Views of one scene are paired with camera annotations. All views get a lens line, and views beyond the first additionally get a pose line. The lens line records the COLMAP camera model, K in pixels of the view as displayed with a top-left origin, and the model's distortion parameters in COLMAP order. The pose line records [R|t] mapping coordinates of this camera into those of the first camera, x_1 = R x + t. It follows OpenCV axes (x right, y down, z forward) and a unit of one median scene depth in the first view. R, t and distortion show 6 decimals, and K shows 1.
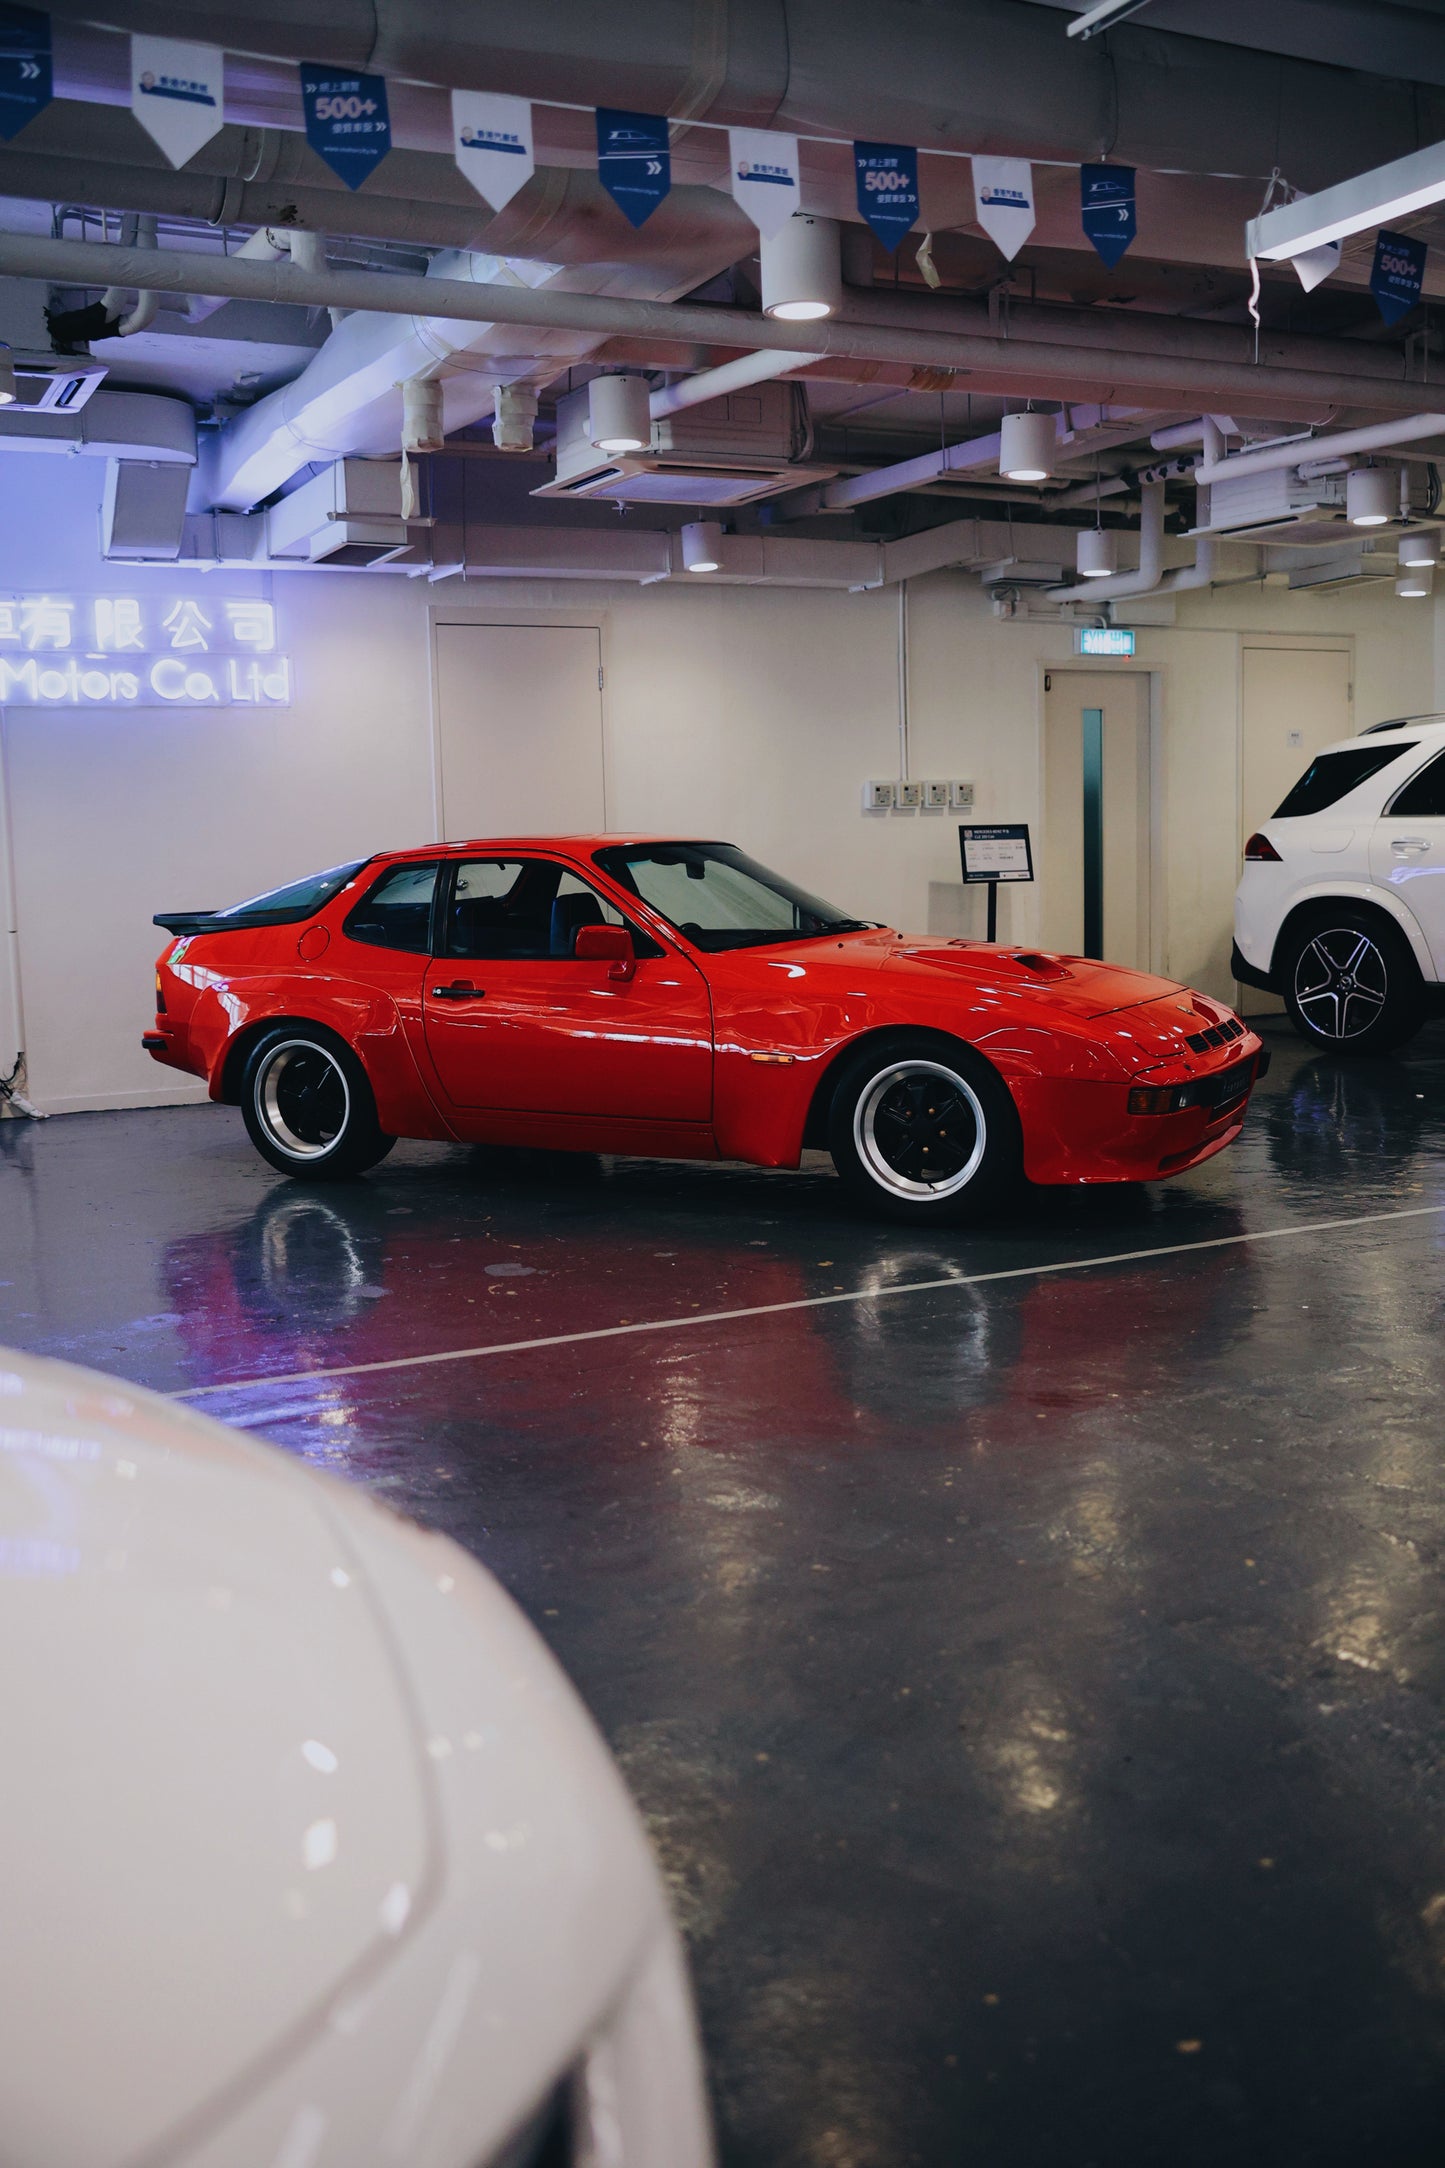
lens RADIAL K [[1930.1, 0, 722.5], [0, 1930.1, 1084.0], [0, 0, 1]] dist [-0.008751, 0.000094]
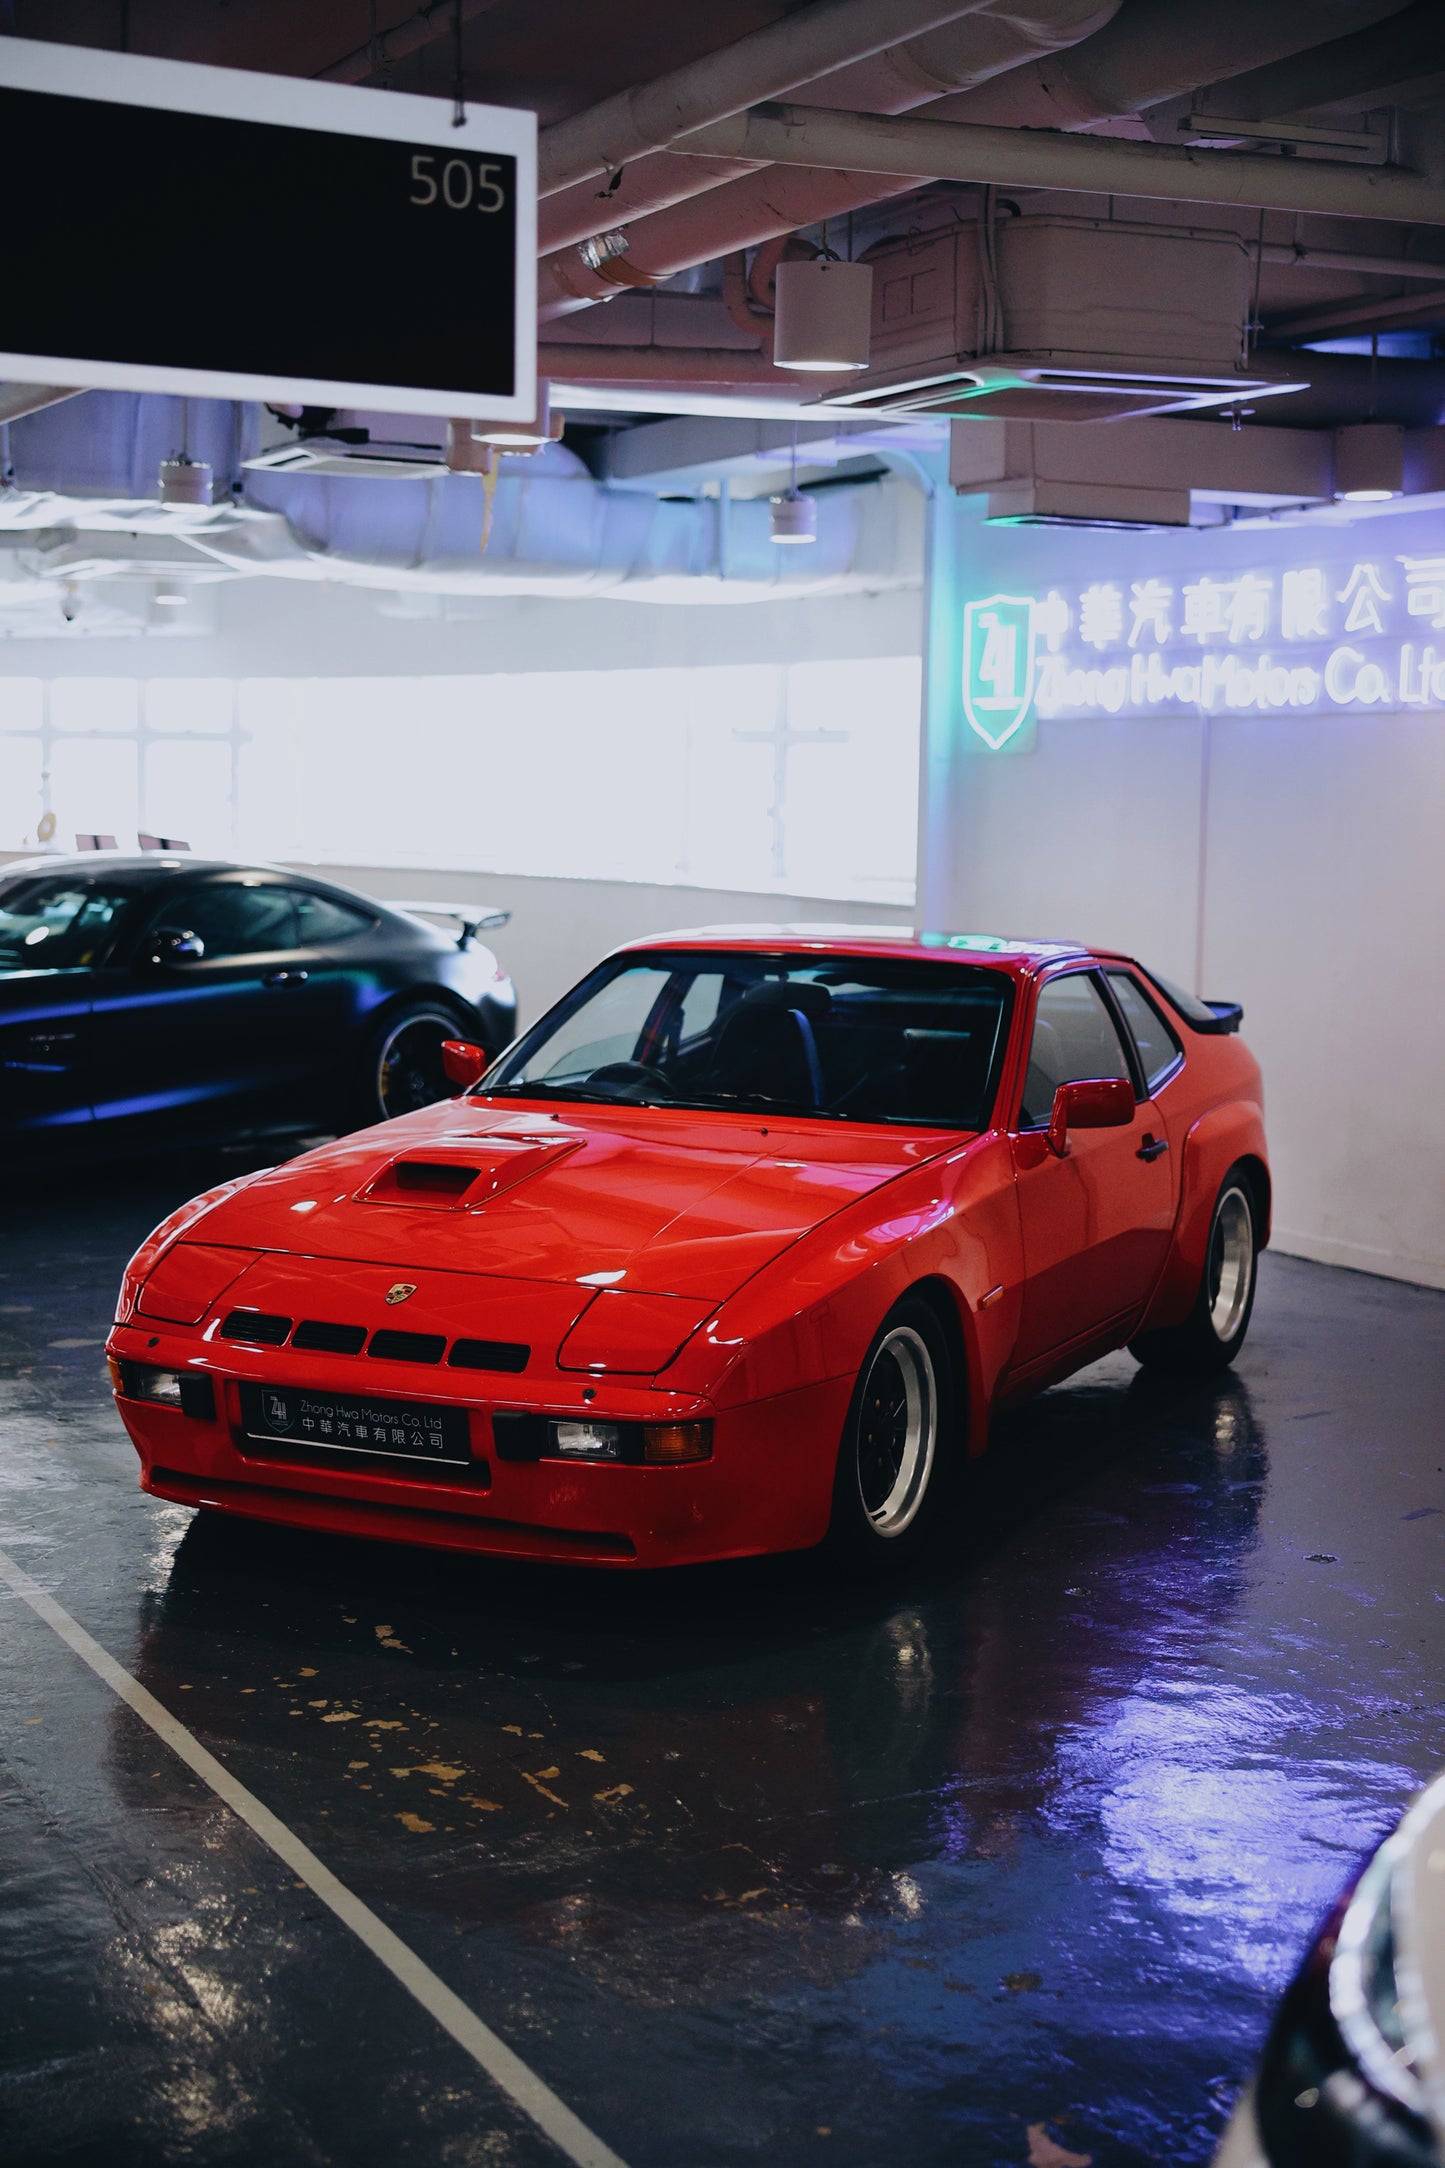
lens RADIAL K [[2994.4, 0, 722.5], [0, 2994.4, 1084.0], [0, 0, 1]] dist [0.080607, 0.002155]
pose [[0.020880, 0.130543, -0.991223, 0.830301], [-0.144247, 0.981459, 0.126219, -0.168506], [0.989321, 0.140345, 0.039323, 0.747237]]
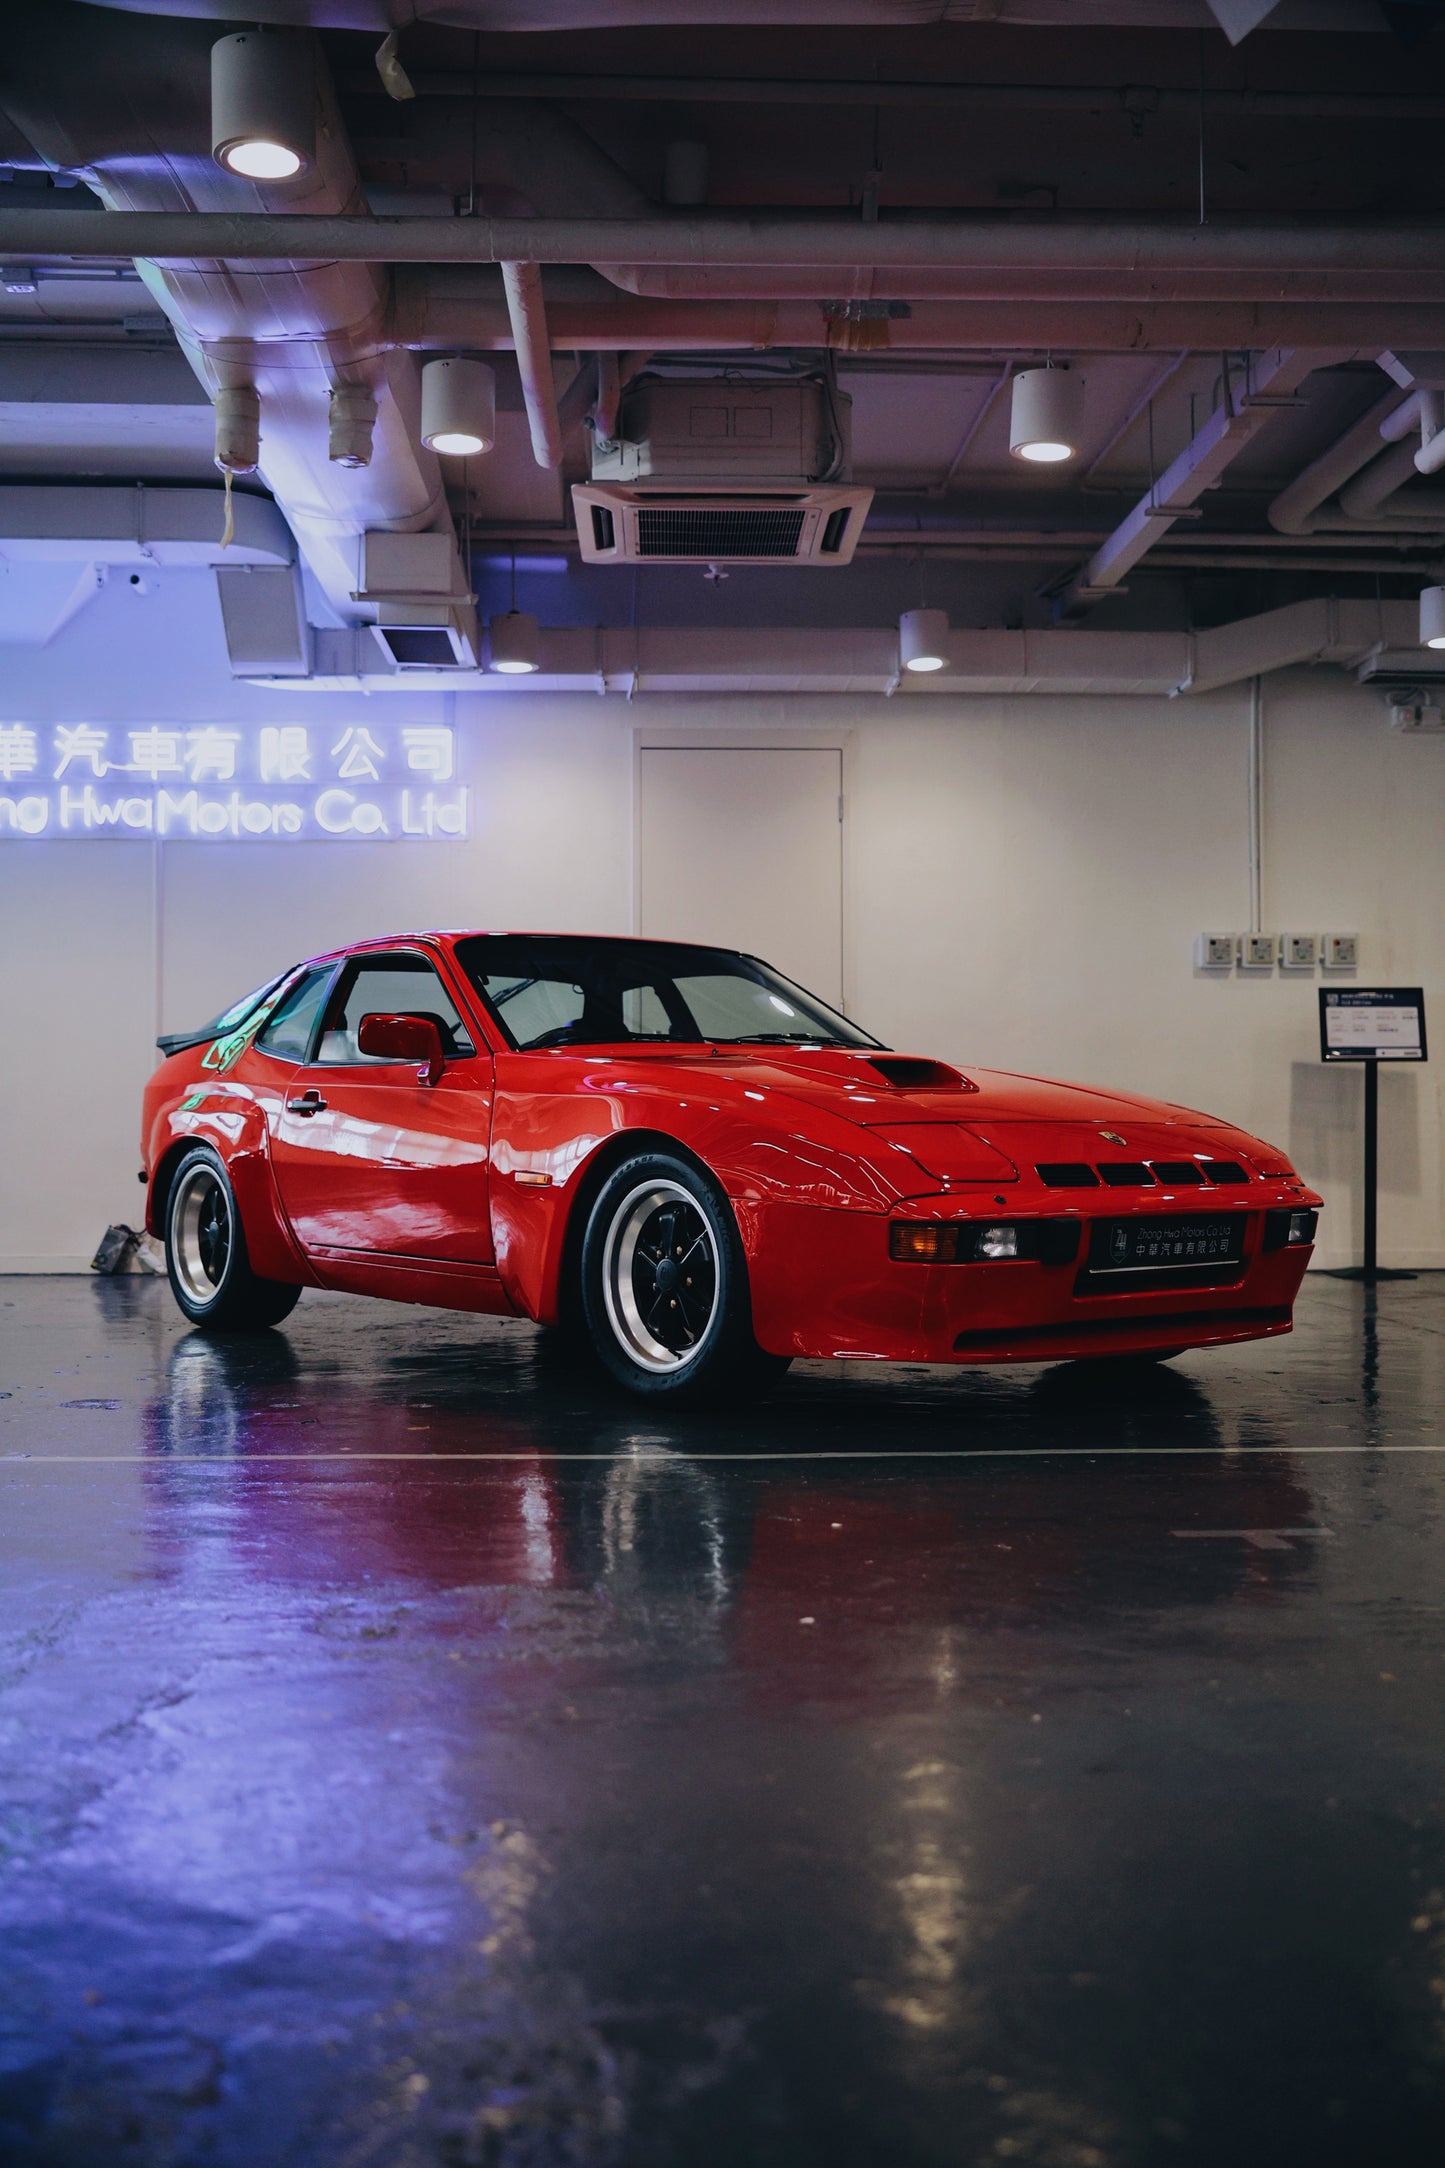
lens RADIAL K [[2070.3, 0, 755.6], [0, 2070.3, 1115.2], [0, 0, 1]] dist [0.002024, 0.007394]
pose [[0.916212, 0.021210, -0.400133, 0.298441], [-0.072435, 0.990913, -0.113334, 0.032889], [0.394093, 0.132821, 0.909422, 0.193229]]
